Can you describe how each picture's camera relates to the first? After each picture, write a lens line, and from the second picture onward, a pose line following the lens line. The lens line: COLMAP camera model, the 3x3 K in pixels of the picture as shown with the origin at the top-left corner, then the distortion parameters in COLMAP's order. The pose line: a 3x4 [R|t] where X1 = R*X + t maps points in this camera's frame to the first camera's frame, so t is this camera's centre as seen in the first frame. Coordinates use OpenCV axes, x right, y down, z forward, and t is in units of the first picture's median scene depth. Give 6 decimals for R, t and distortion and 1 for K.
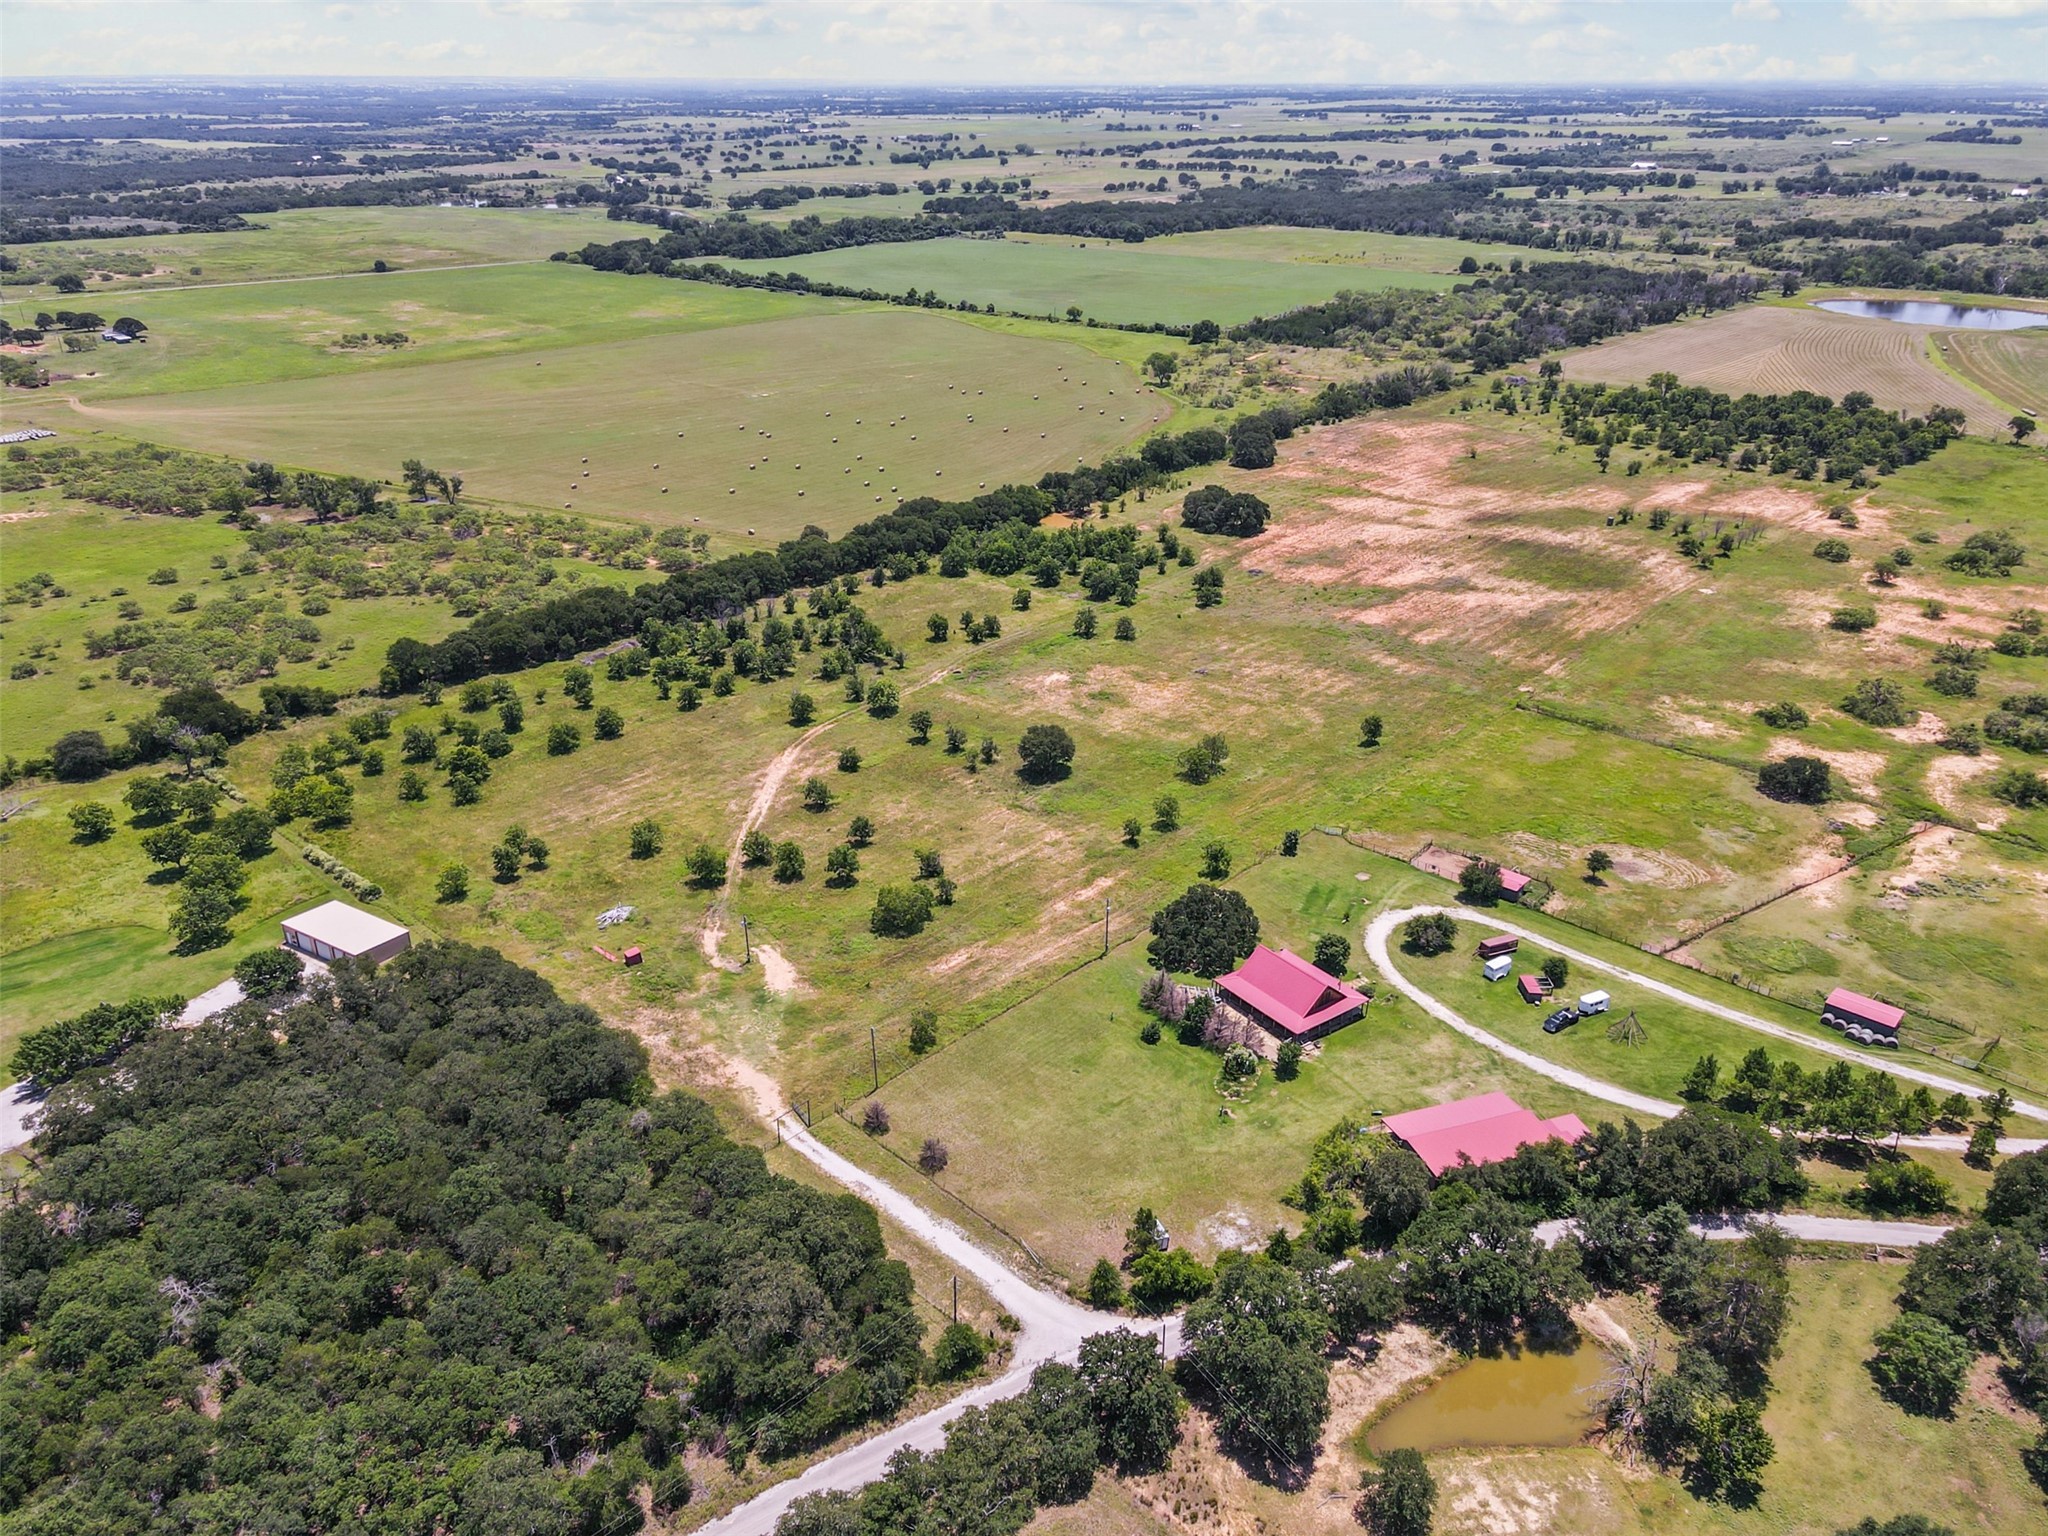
lens RADIAL K [[1481.7, 0, 1024.0], [0, 1481.7, 768.0], [0, 0, 1]] dist [0.019071, 0.004466]
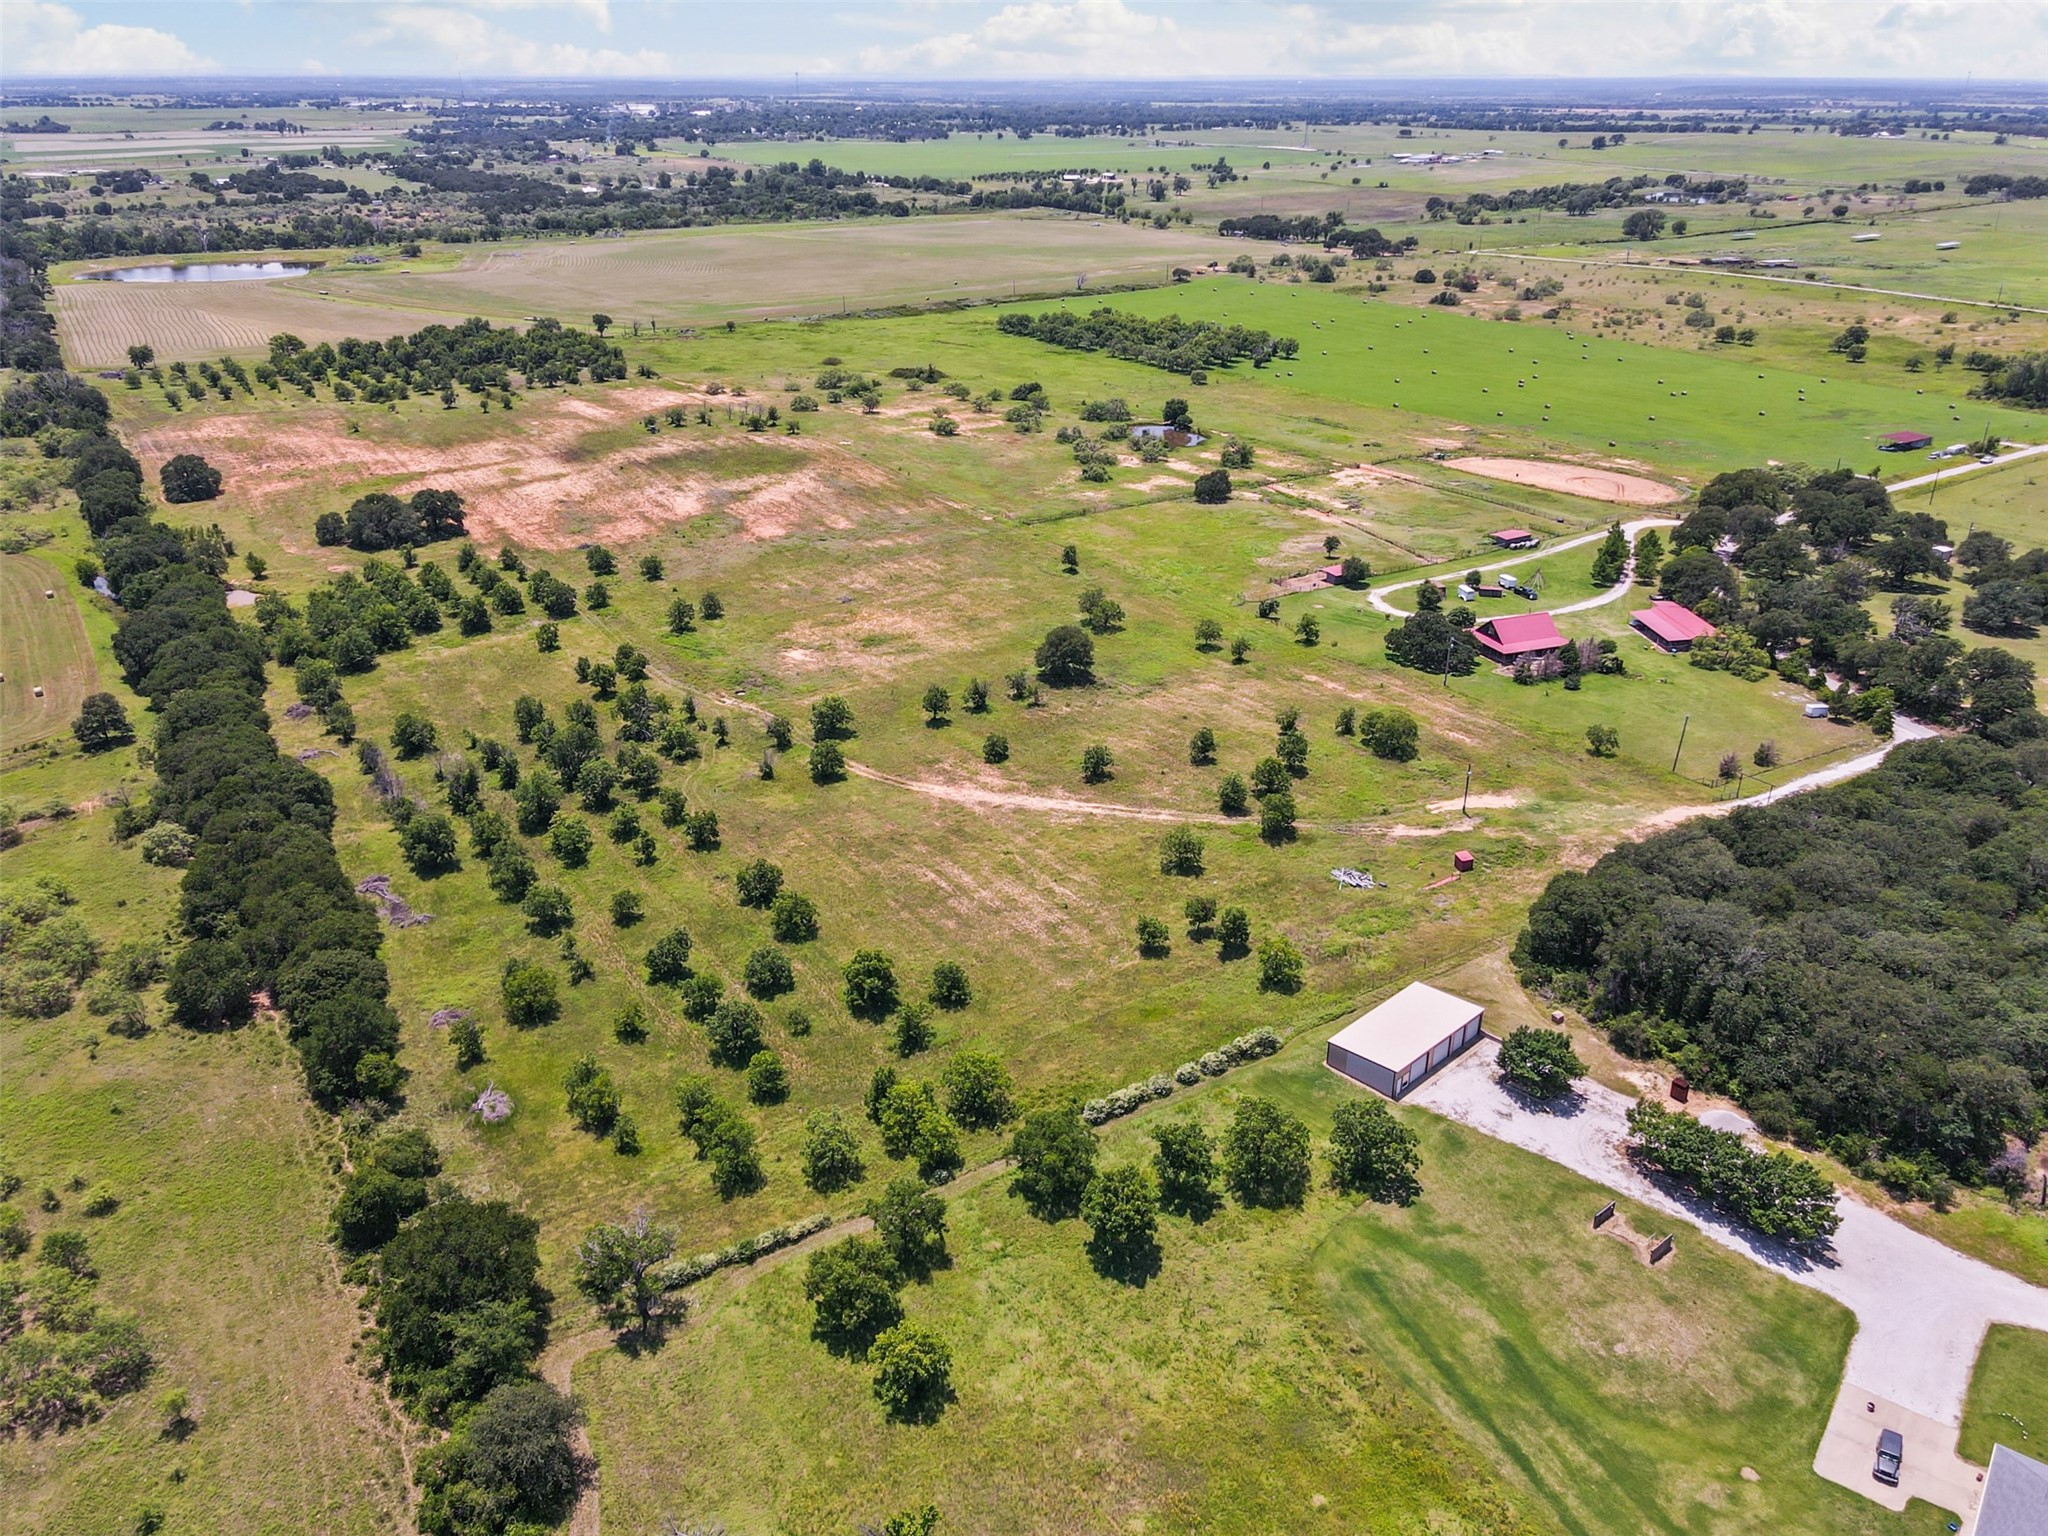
lens RADIAL K [[1481.7, 0, 1024.0], [0, 1481.7, 768.0], [0, 0, 1]] dist [0.019071, 0.004466]
pose [[0.265495, -0.408730, 0.873185, -0.563300], [0.406442, 0.868724, 0.283062, -0.150551], [-0.874253, 0.279747, 0.396767, 0.425019]]
